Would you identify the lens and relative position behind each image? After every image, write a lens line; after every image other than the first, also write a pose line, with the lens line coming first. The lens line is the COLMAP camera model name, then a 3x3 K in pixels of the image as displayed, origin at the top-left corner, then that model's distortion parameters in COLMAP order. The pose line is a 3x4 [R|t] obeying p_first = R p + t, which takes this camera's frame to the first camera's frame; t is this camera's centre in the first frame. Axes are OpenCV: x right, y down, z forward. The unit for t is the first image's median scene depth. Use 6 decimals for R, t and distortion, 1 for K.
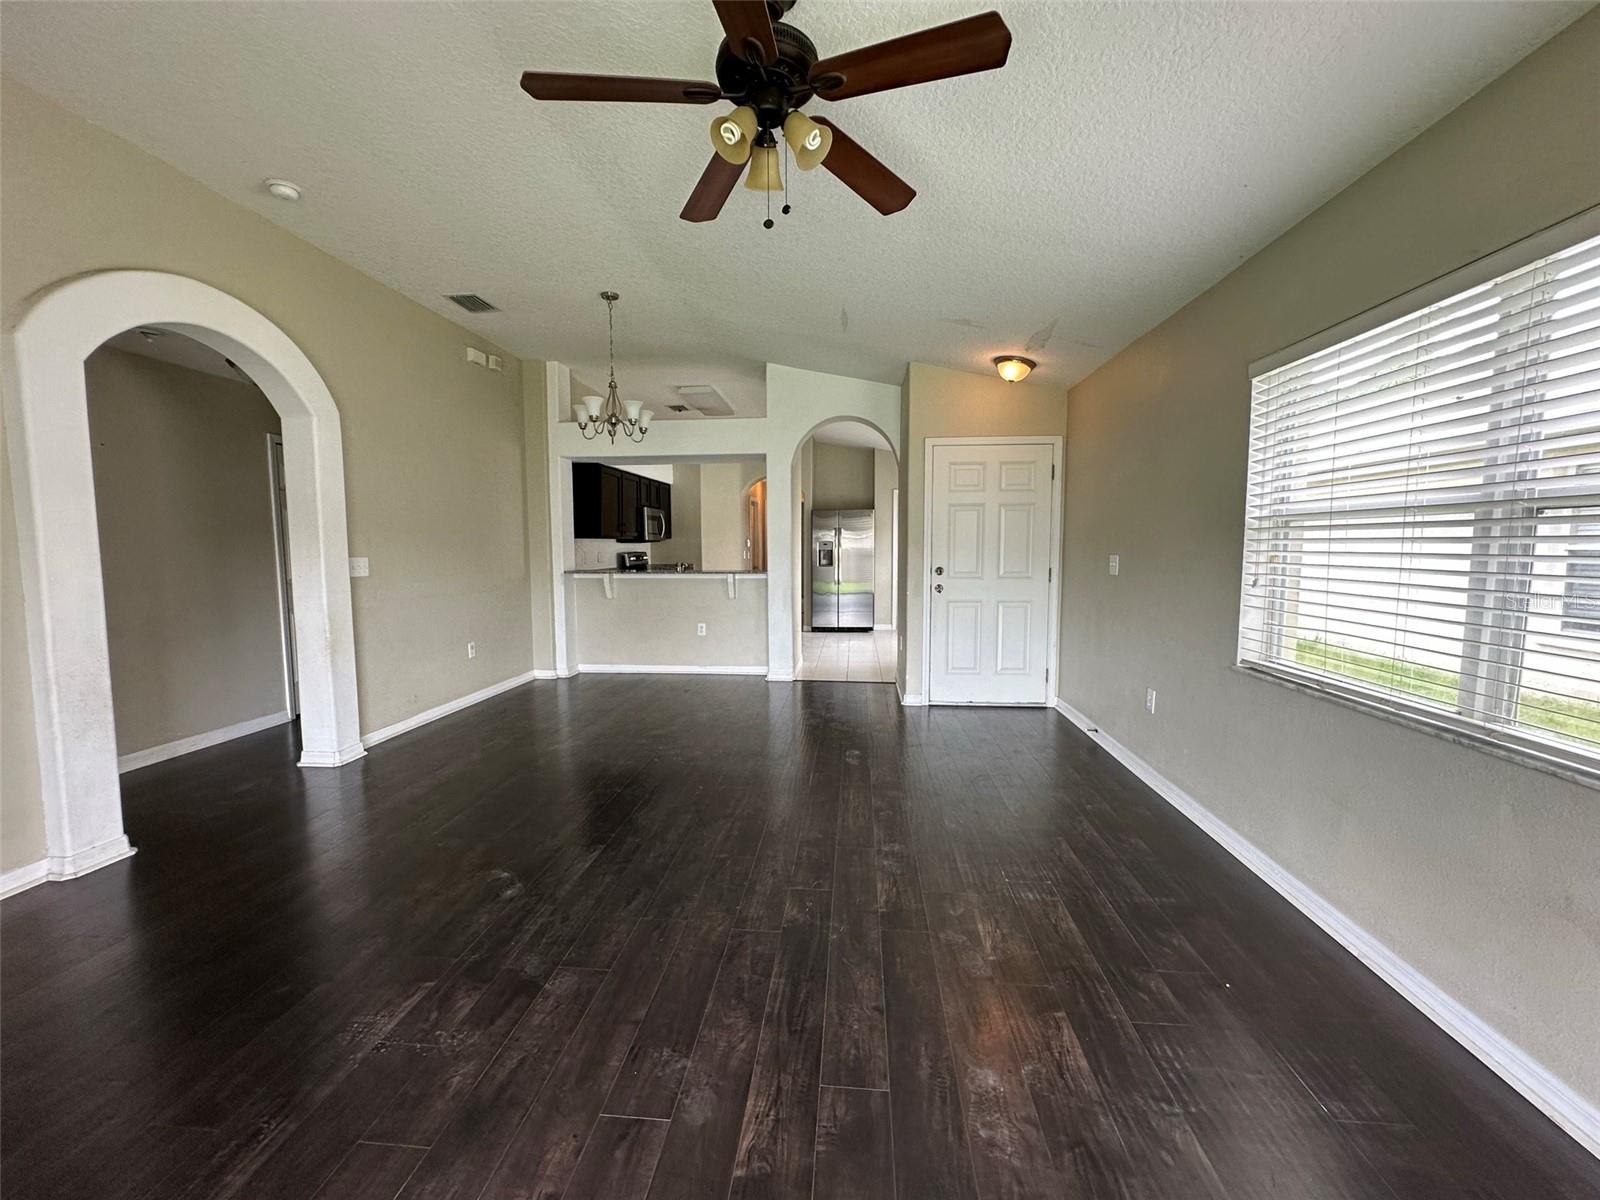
lens RADIAL K [[636.9, 0, 797.4], [0, 636.9, 596.7], [0, 0, 1]] dist [-0.001018, -0.000095]
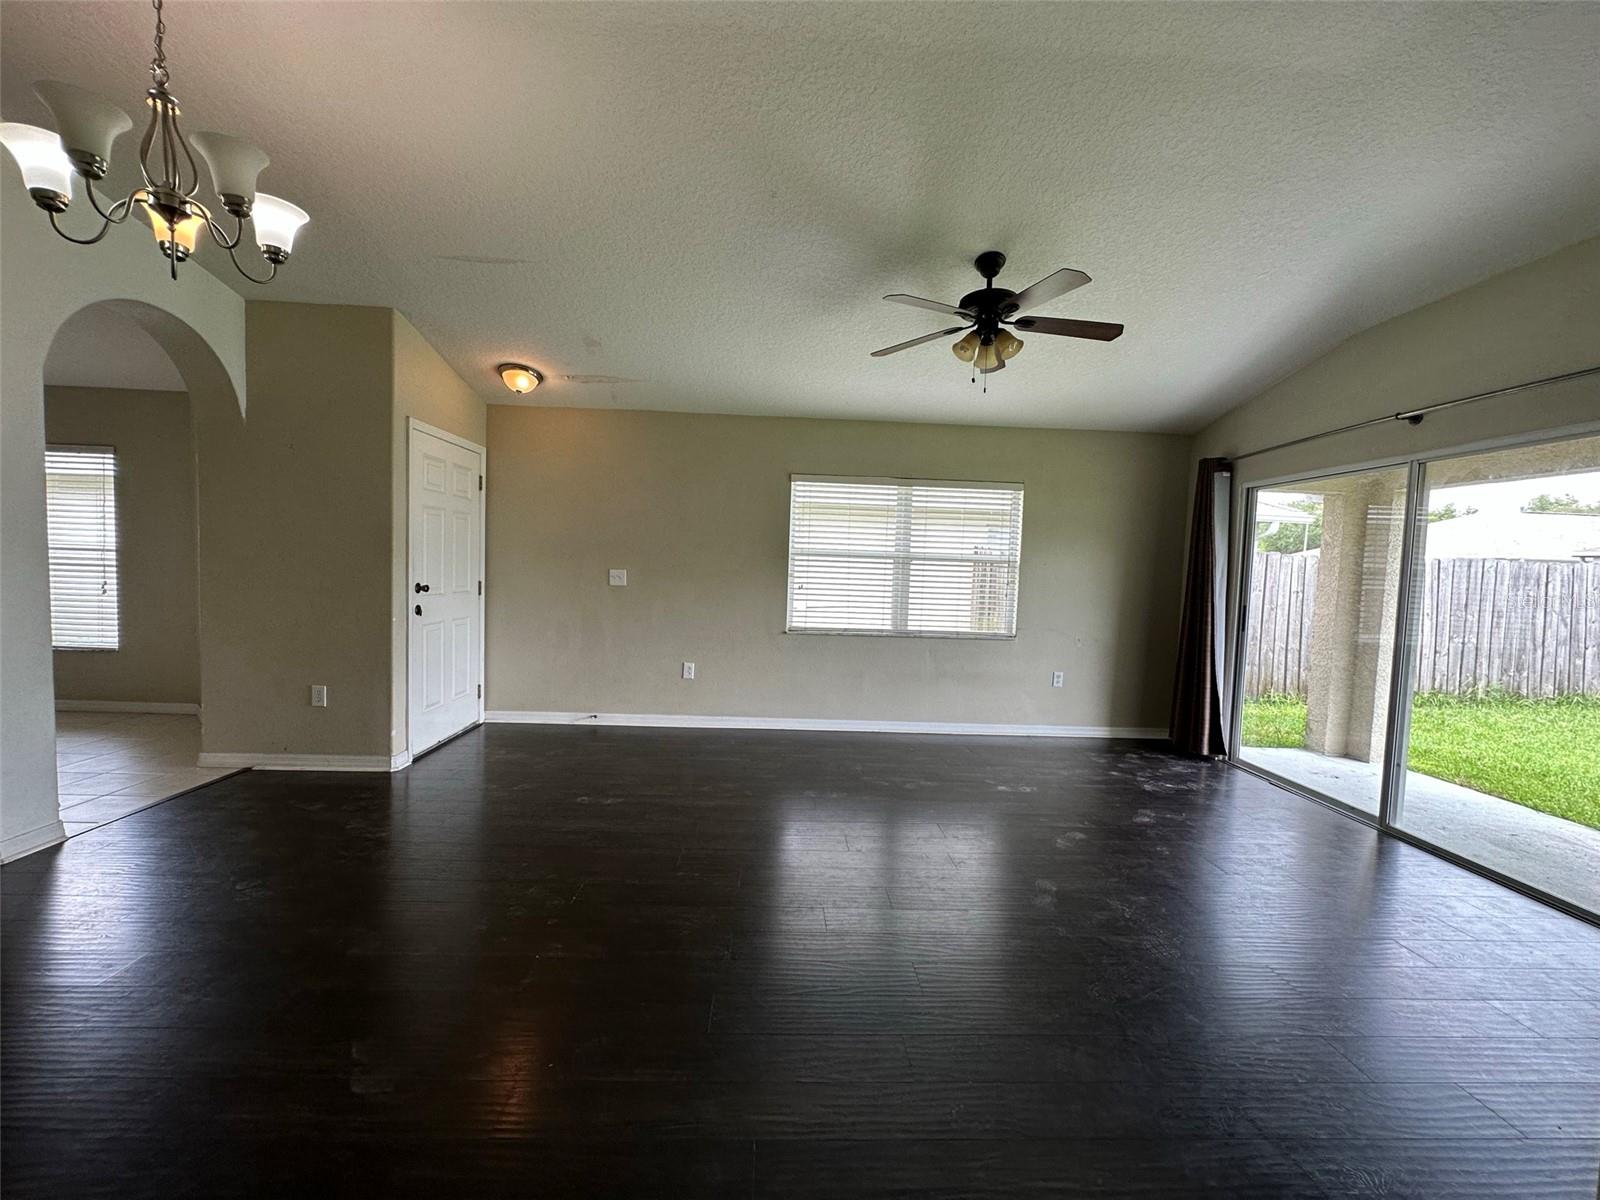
lens RADIAL K [[636.9, 0, 797.4], [0, 636.9, 596.7], [0, 0, 1]] dist [-0.001018, -0.000095]
pose [[-0.121302, -0.048455, 0.991432, -0.525824], [0.048389, 0.997332, 0.054664, -0.042509], [-0.991435, 0.054606, -0.118634, 0.530033]]
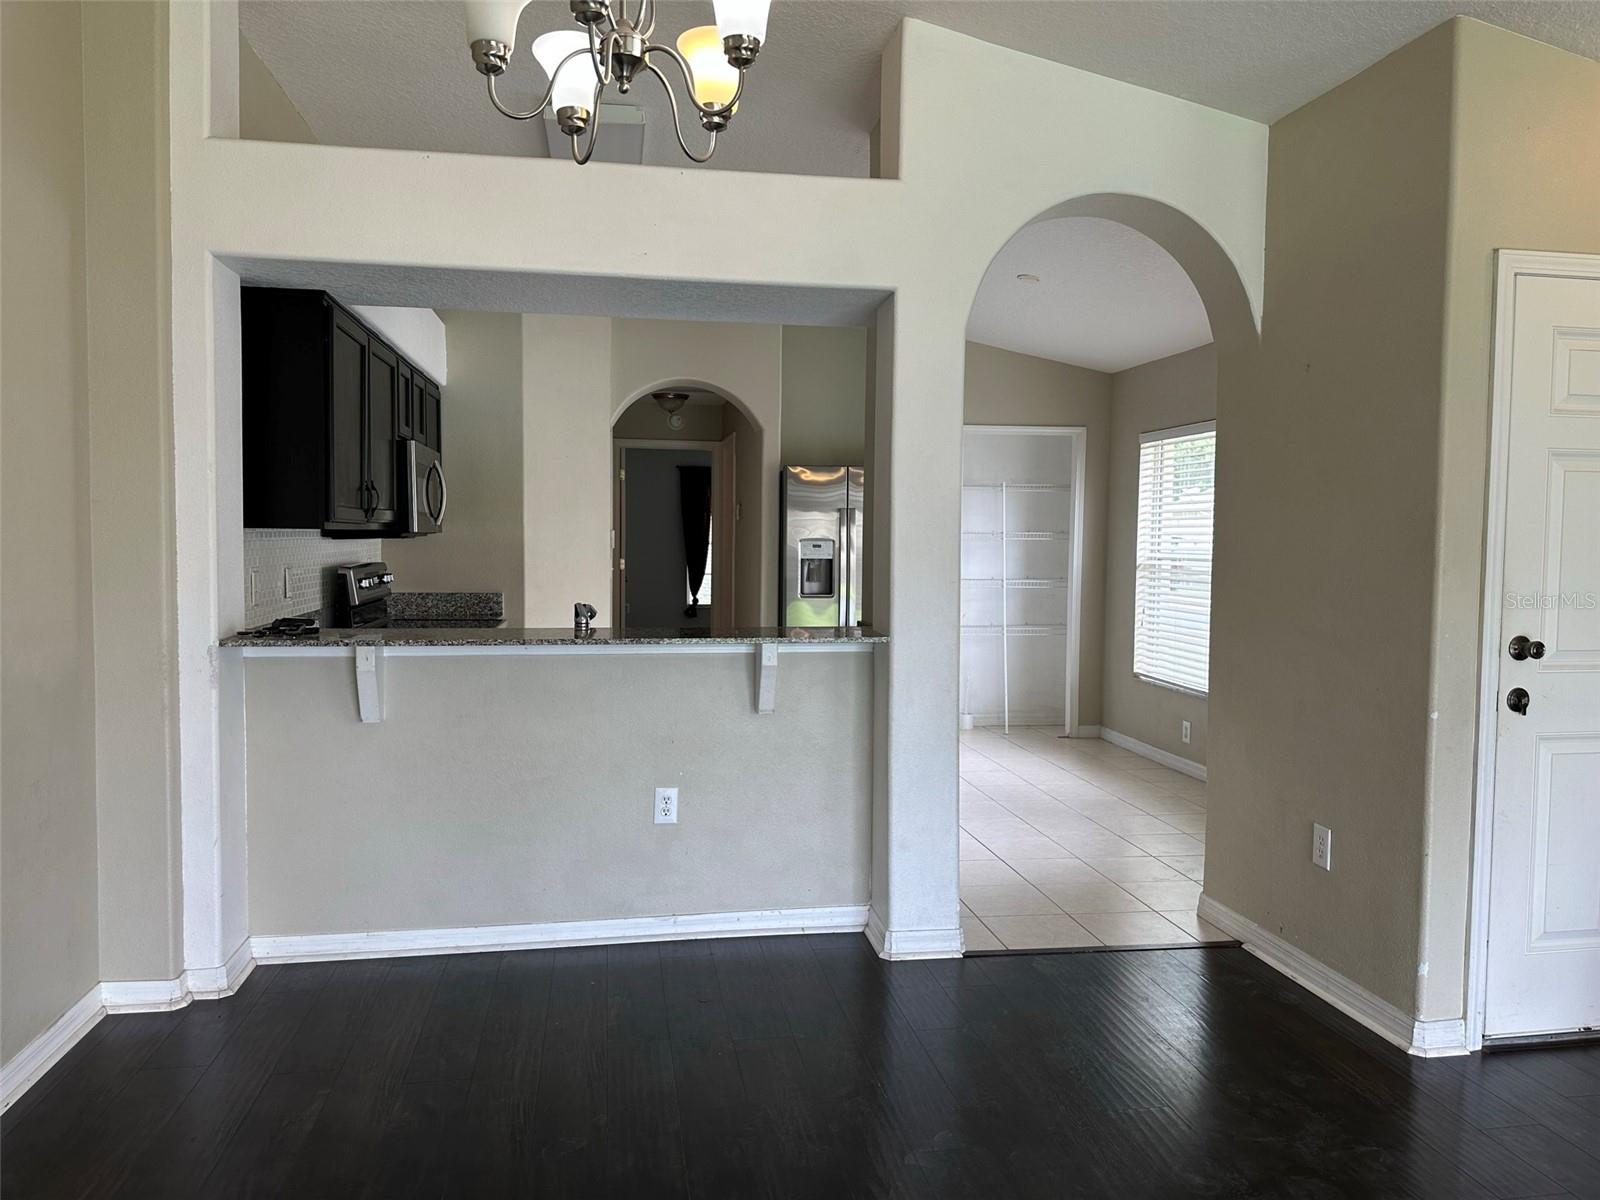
lens RADIAL K [[1136.1, 0, 796.8], [0, 1136.1, 592.9], [0, 0, 1]] dist [-0.005997, -0.002168]
pose [[0.968079, 0.000276, 0.250644, -0.249835], [0.006924, 0.999588, -0.027844, -0.047085], [-0.250548, 0.028691, 0.967679, 0.438188]]
